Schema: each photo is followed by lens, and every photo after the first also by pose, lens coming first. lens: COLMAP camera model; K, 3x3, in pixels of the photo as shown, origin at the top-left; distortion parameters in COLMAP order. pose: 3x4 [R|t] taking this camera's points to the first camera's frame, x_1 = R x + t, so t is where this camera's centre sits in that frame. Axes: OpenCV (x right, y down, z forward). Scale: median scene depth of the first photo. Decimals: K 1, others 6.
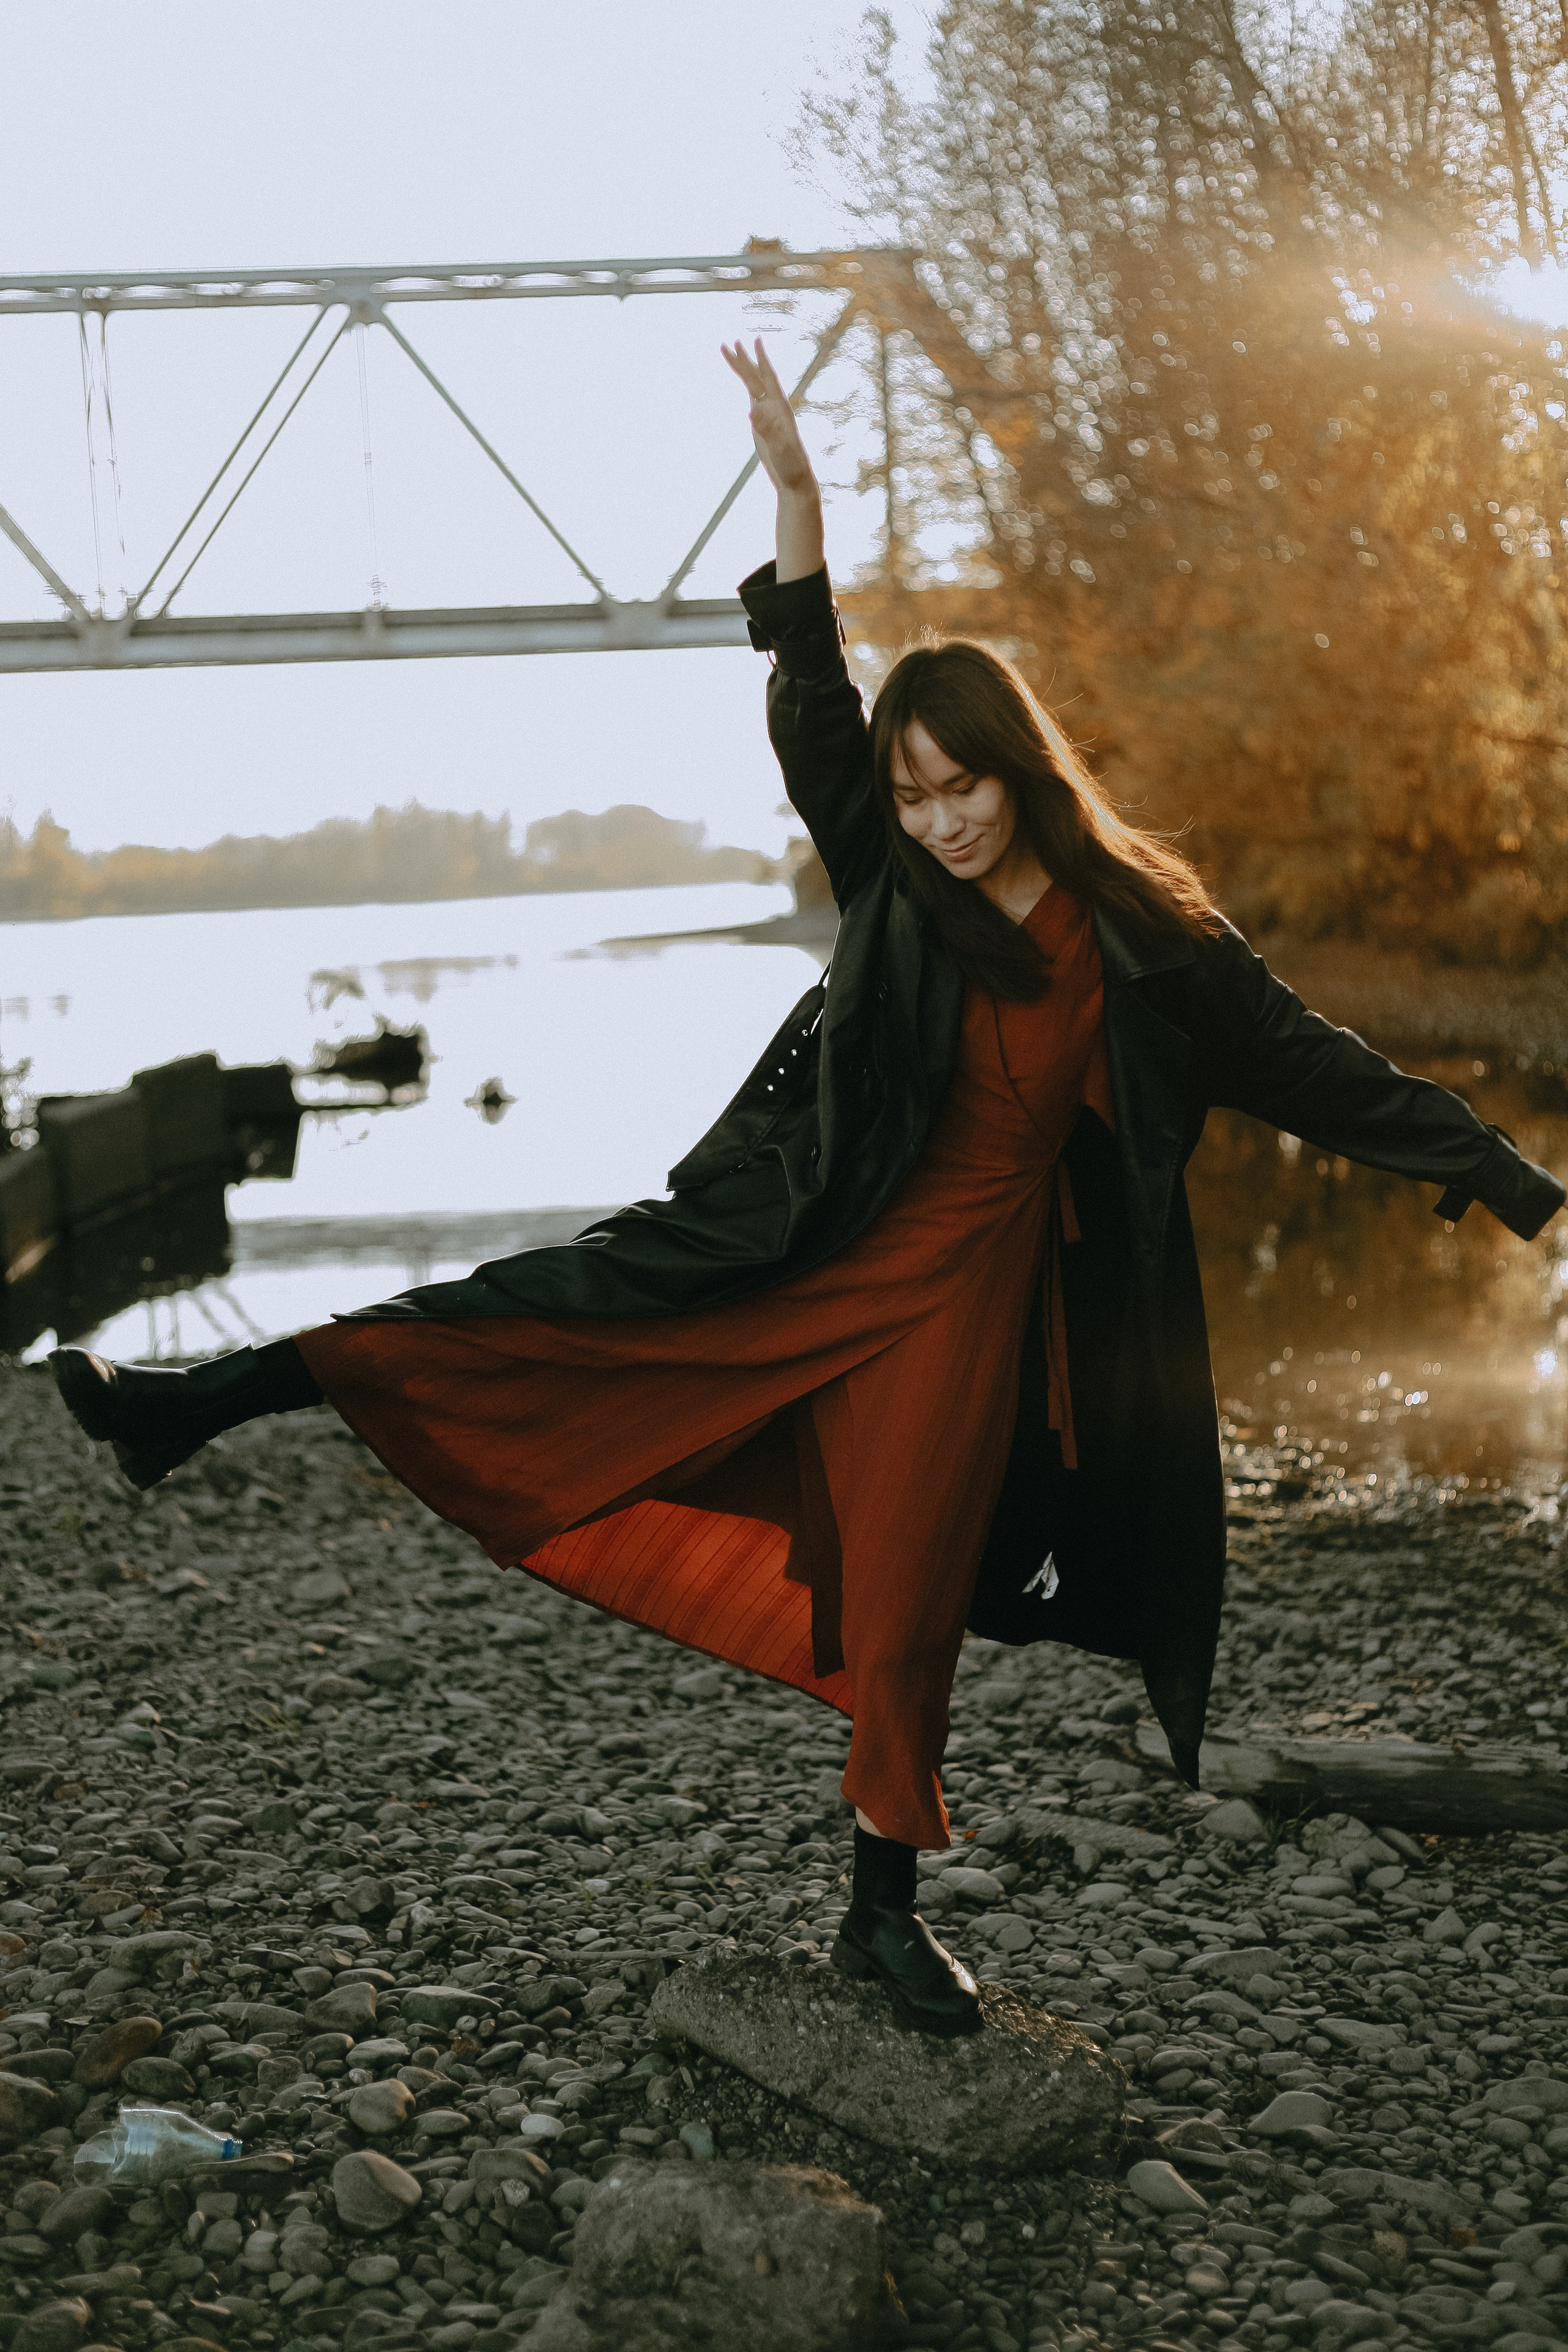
lens RADIAL K [[3203.9, 0, 870.5], [0, 3203.9, 1172.8], [0, 0, 1]] dist [0.146605, -0.281480]
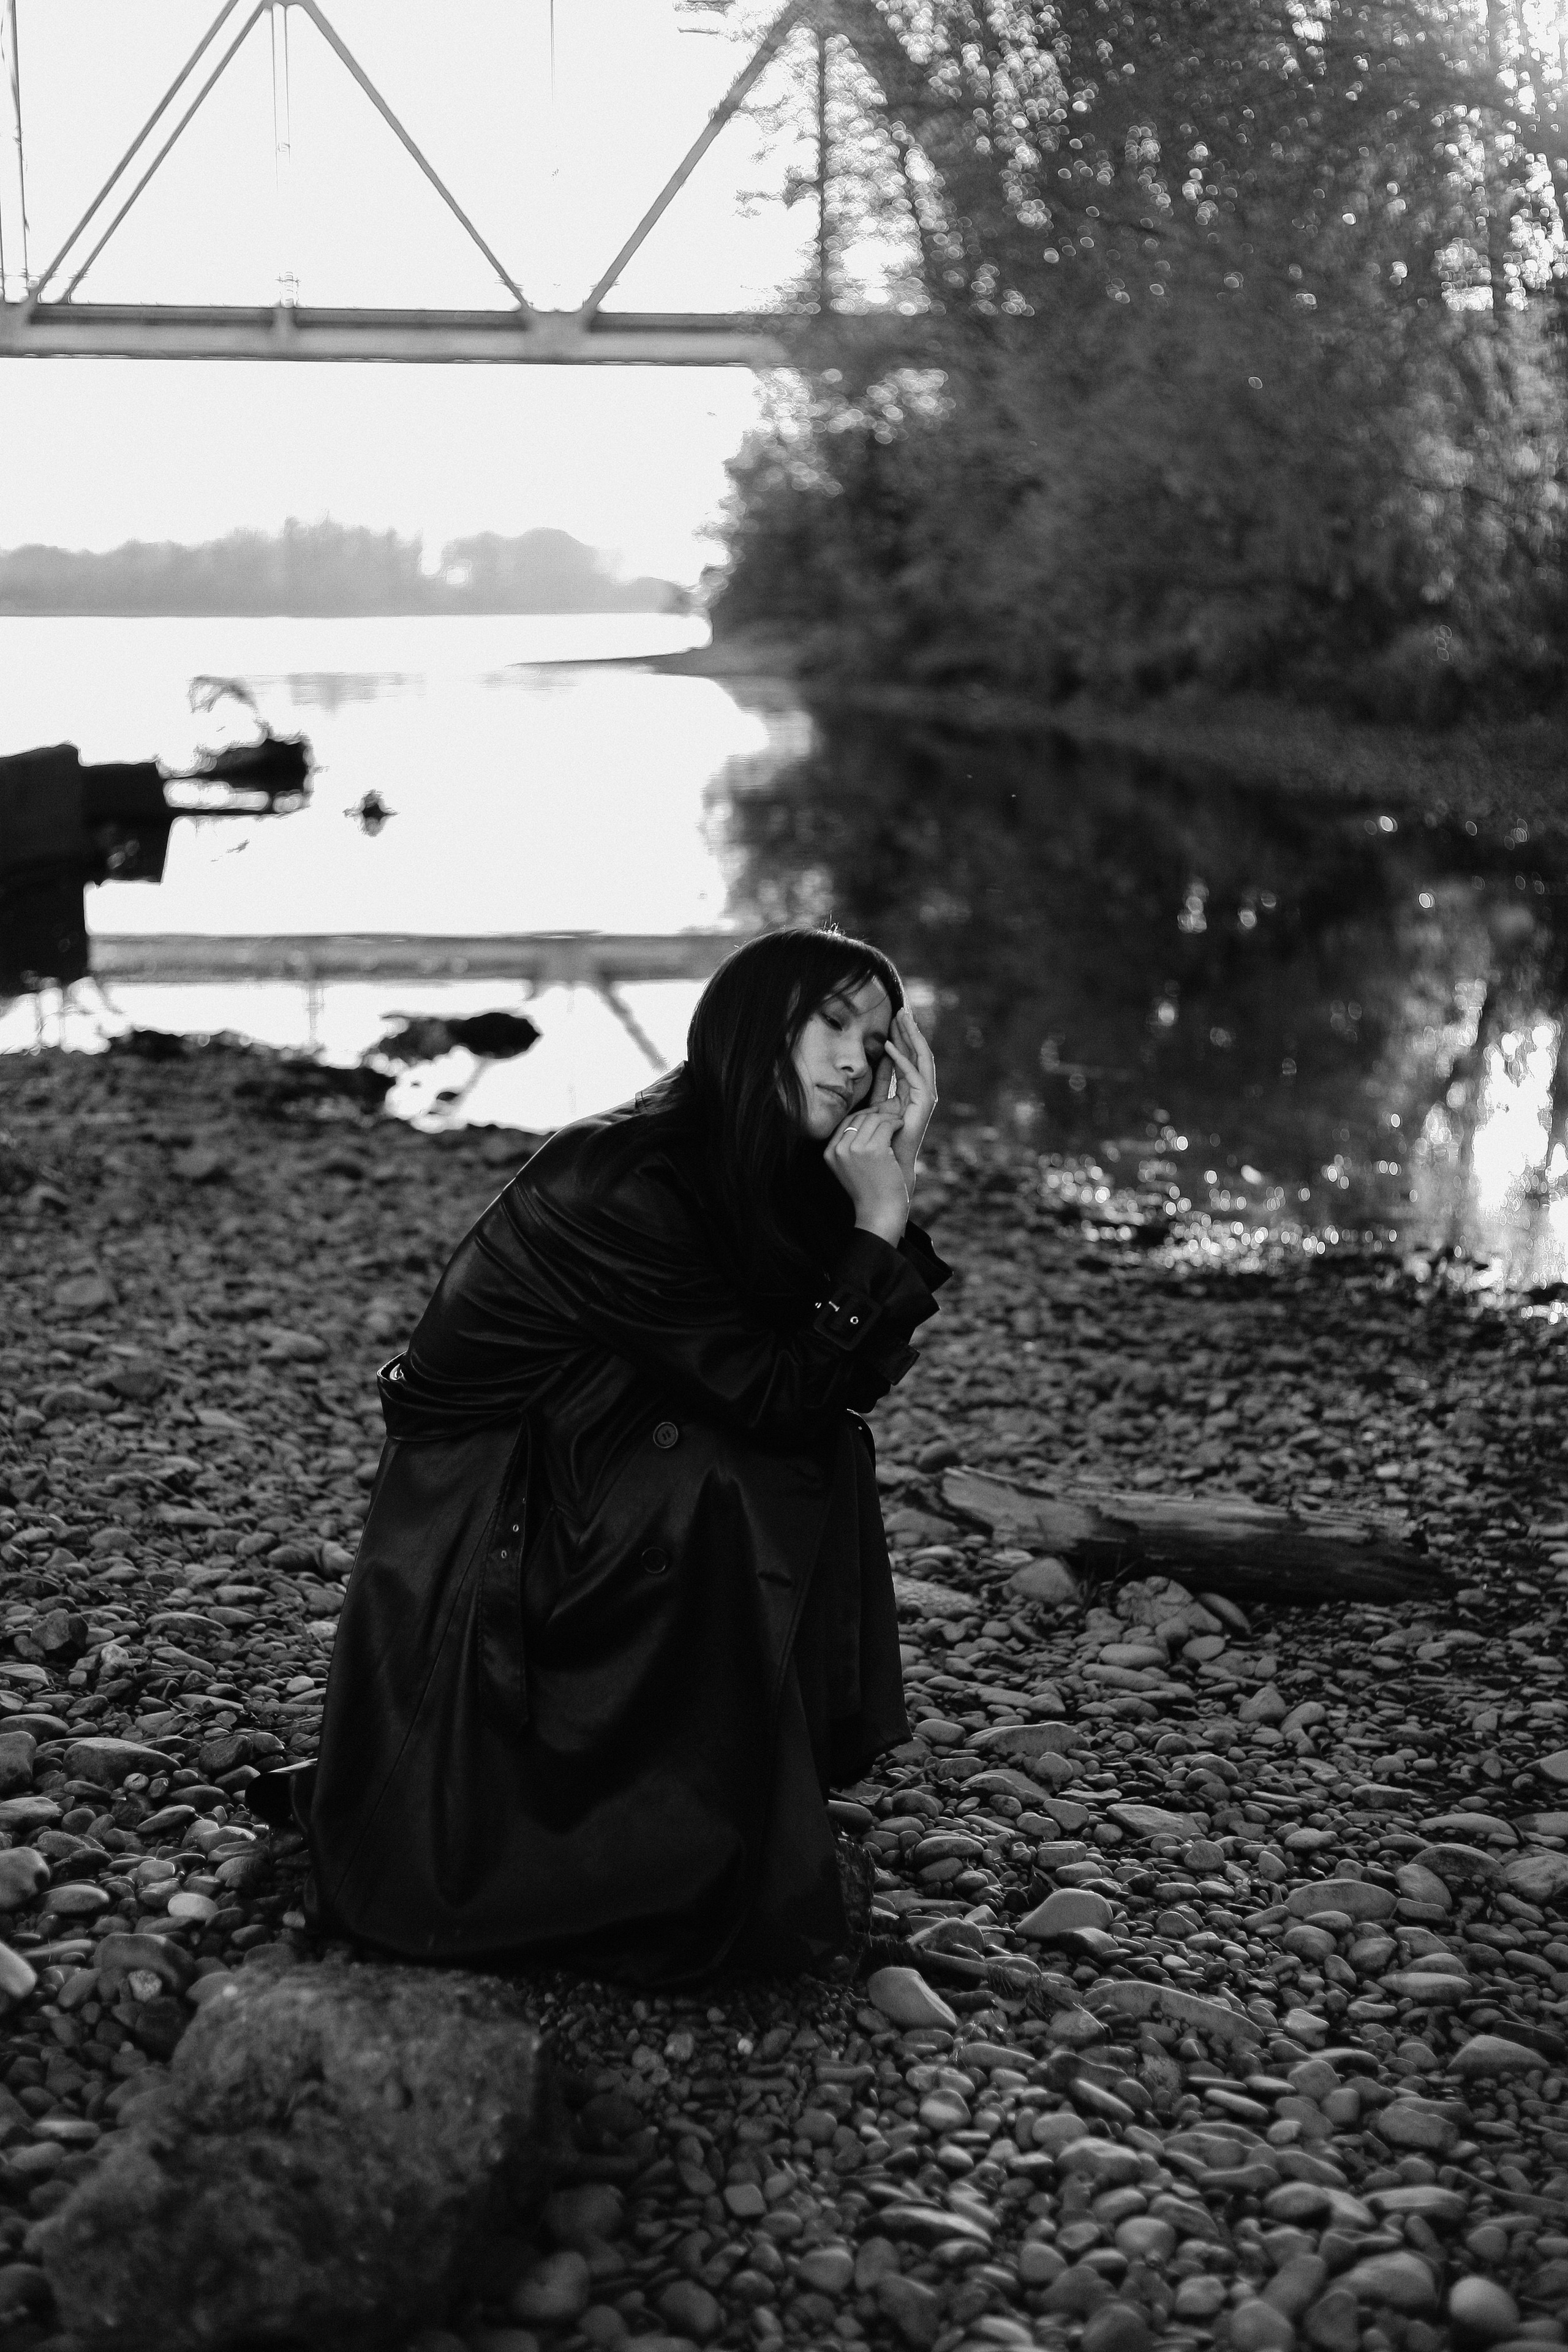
lens RADIAL K [[3203.9, 0, 870.5], [0, 3203.9, 1172.8], [0, 0, 1]] dist [0.146605, -0.281480]
pose [[0.998681, 0.040602, 0.031422, 0.032658], [-0.042950, 0.996023, 0.078058, 0.018747], [-0.028127, -0.079305, 0.996453, 0.114667]]
